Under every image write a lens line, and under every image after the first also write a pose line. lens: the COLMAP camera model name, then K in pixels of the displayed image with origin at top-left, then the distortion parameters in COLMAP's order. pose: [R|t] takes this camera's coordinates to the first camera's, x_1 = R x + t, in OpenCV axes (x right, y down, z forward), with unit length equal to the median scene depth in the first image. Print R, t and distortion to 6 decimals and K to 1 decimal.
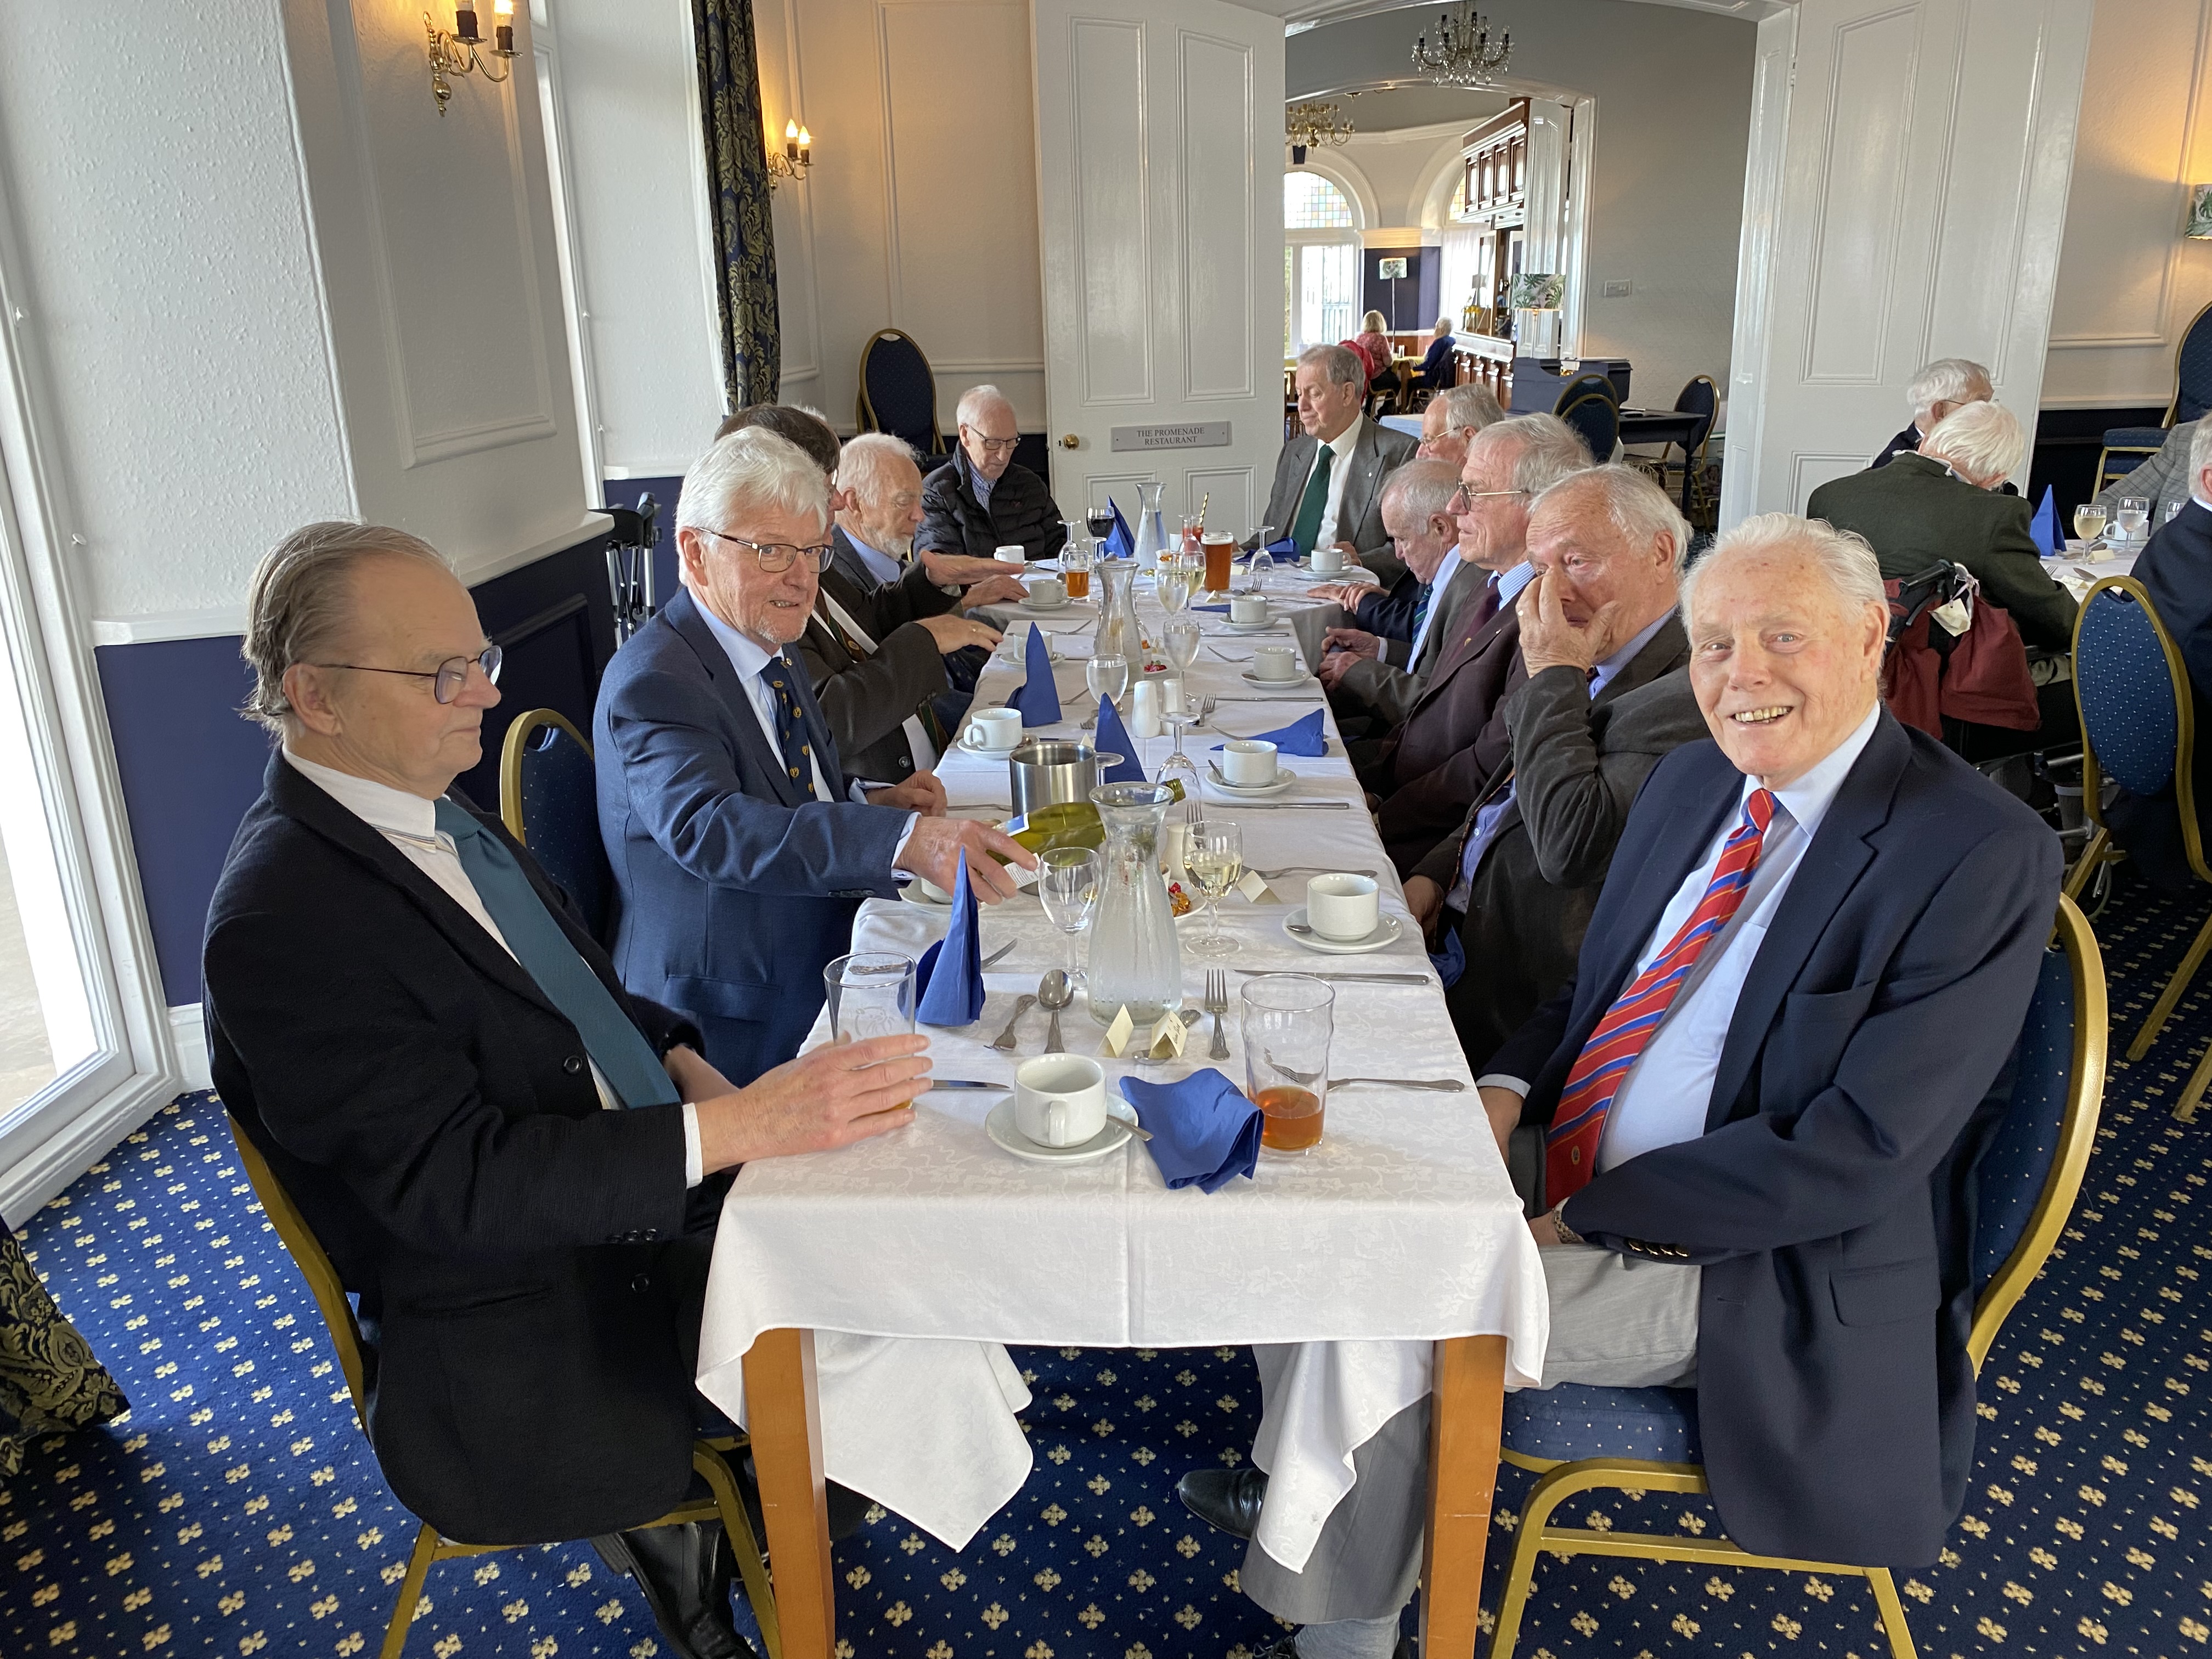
lens RADIAL K [[1719.6, 0, 1108.3], [0, 1719.6, 830.4], [0, 0, 1]] dist [-0.004838, -0.001365]
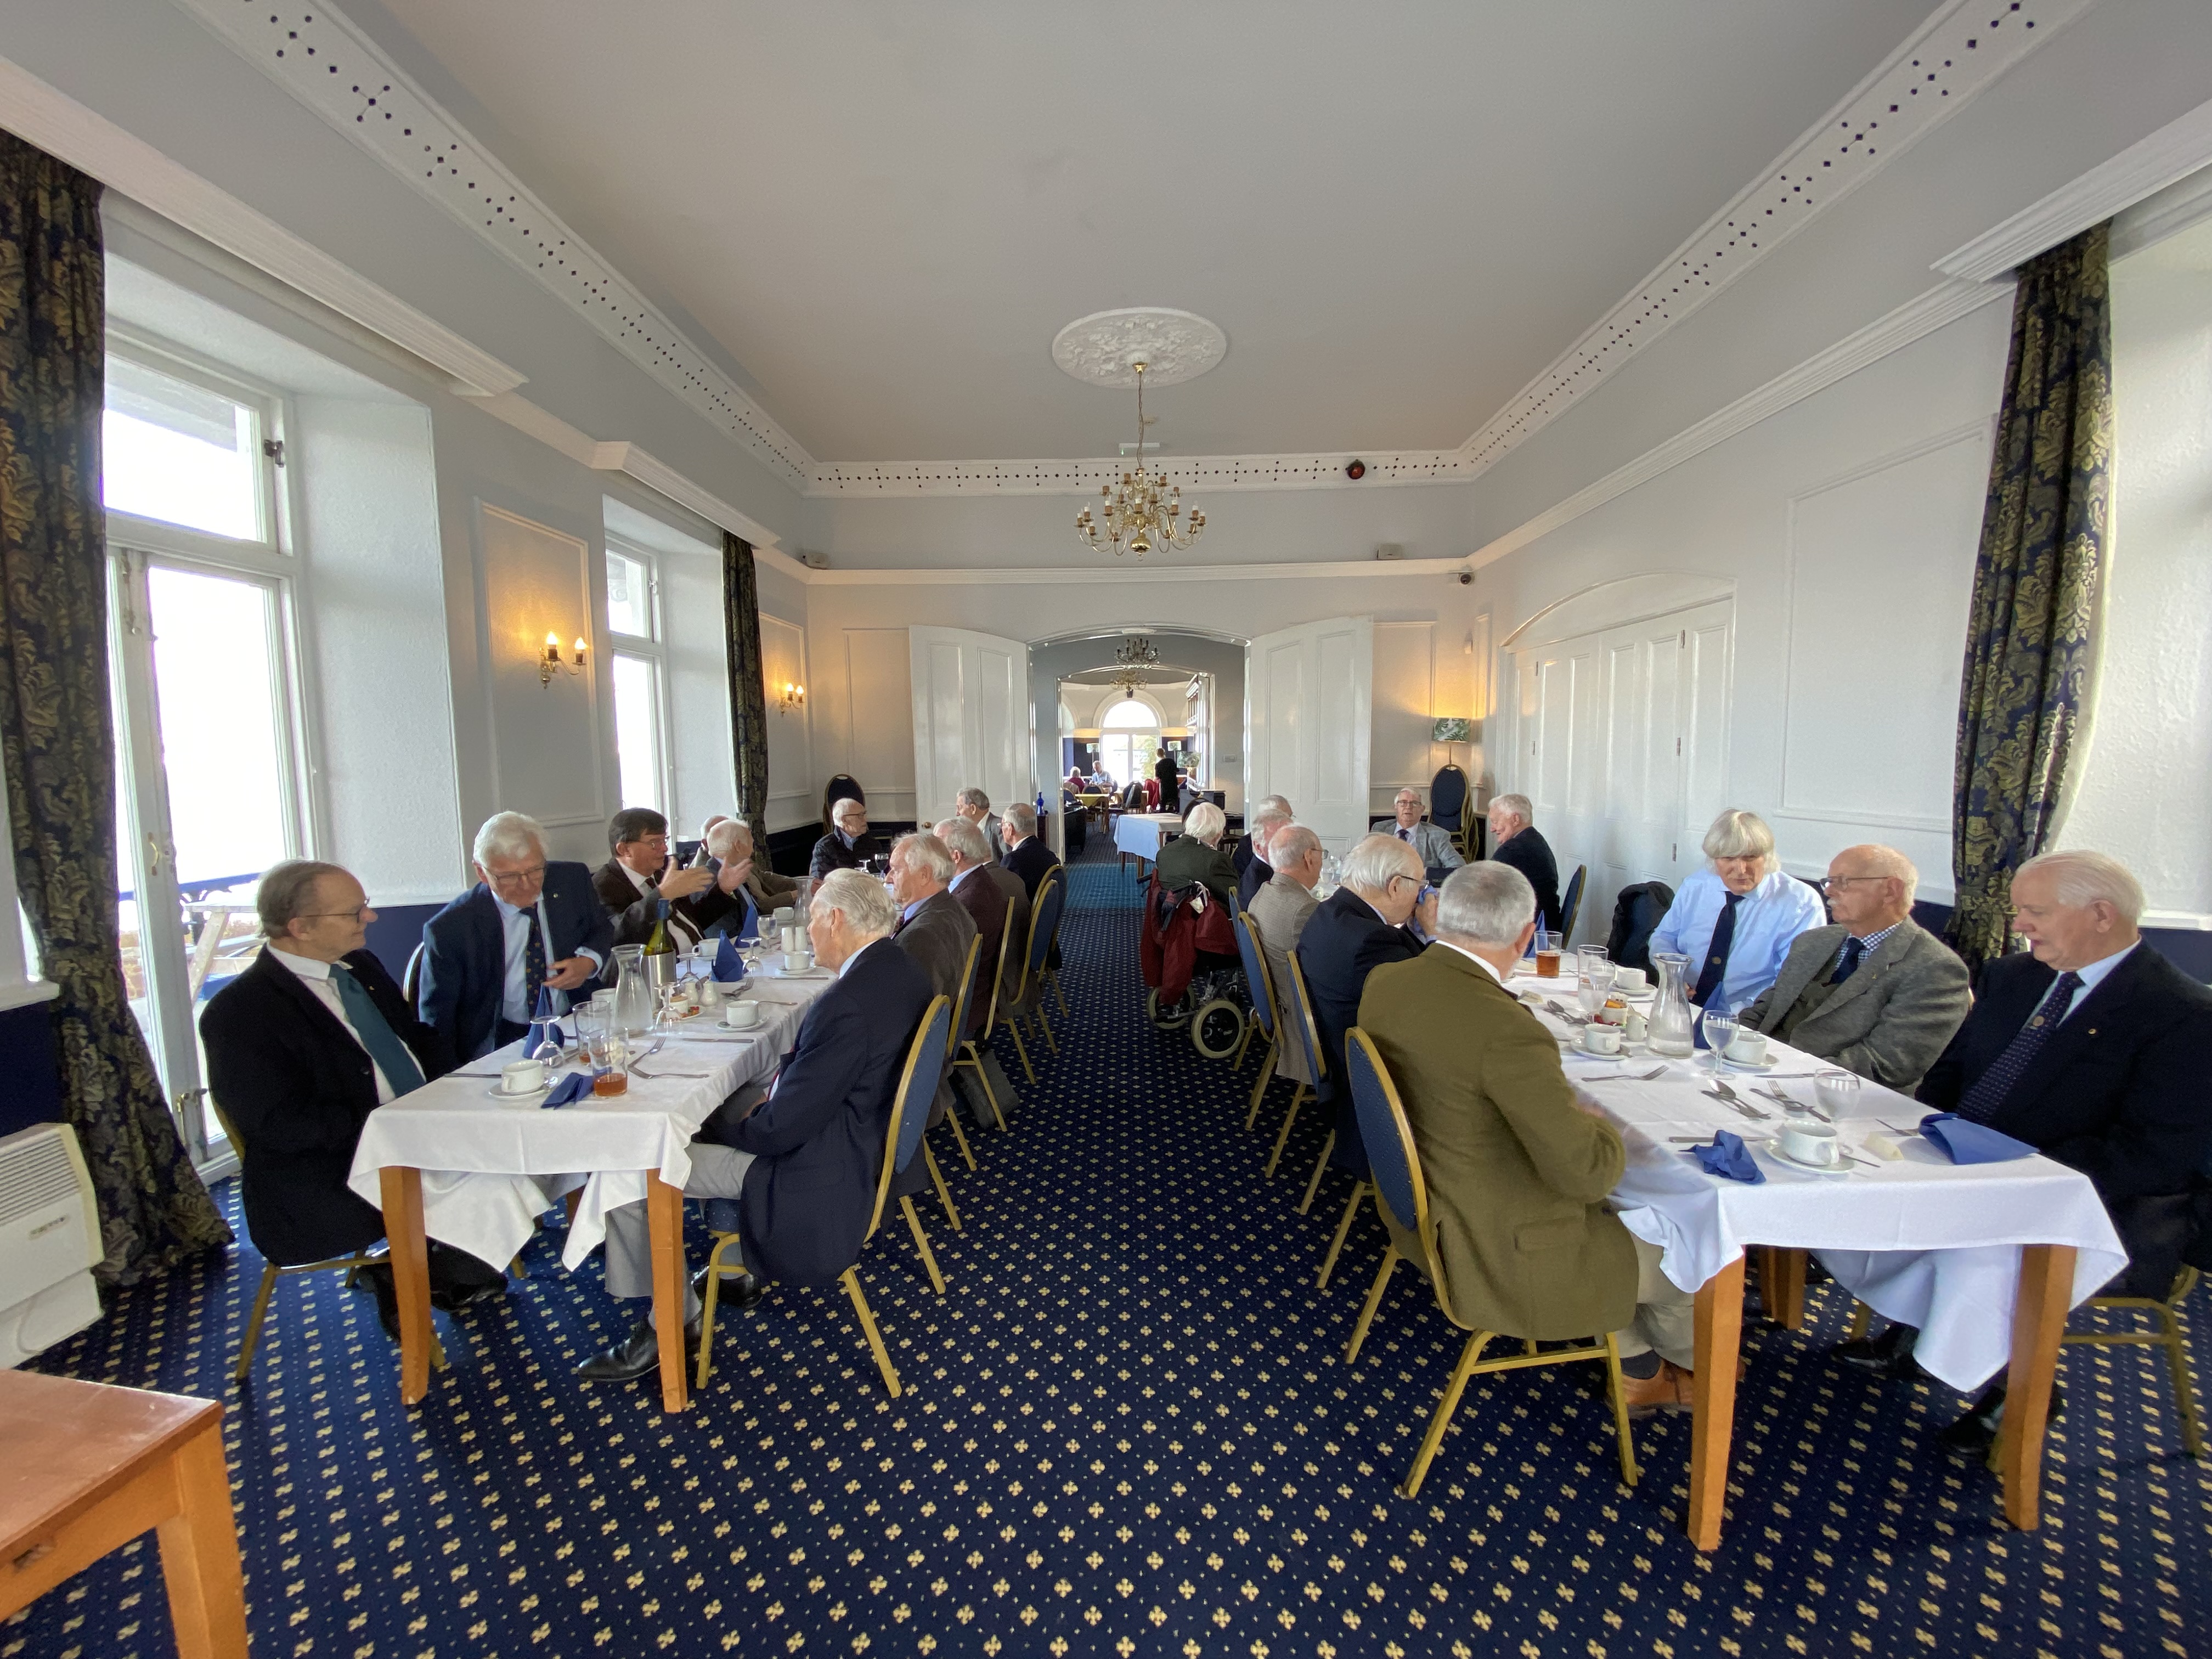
lens RADIAL K [[890.6, 0, 1102.5], [0, 890.6, 838.9], [0, 0, 1]] dist [-0.026566, -0.000767]
pose [[0.999209, 0.007675, 0.039007, 0.194263], [0.000569, 0.978328, -0.207061, 0.020504], [-0.039751, 0.206920, 0.977550, -0.098011]]
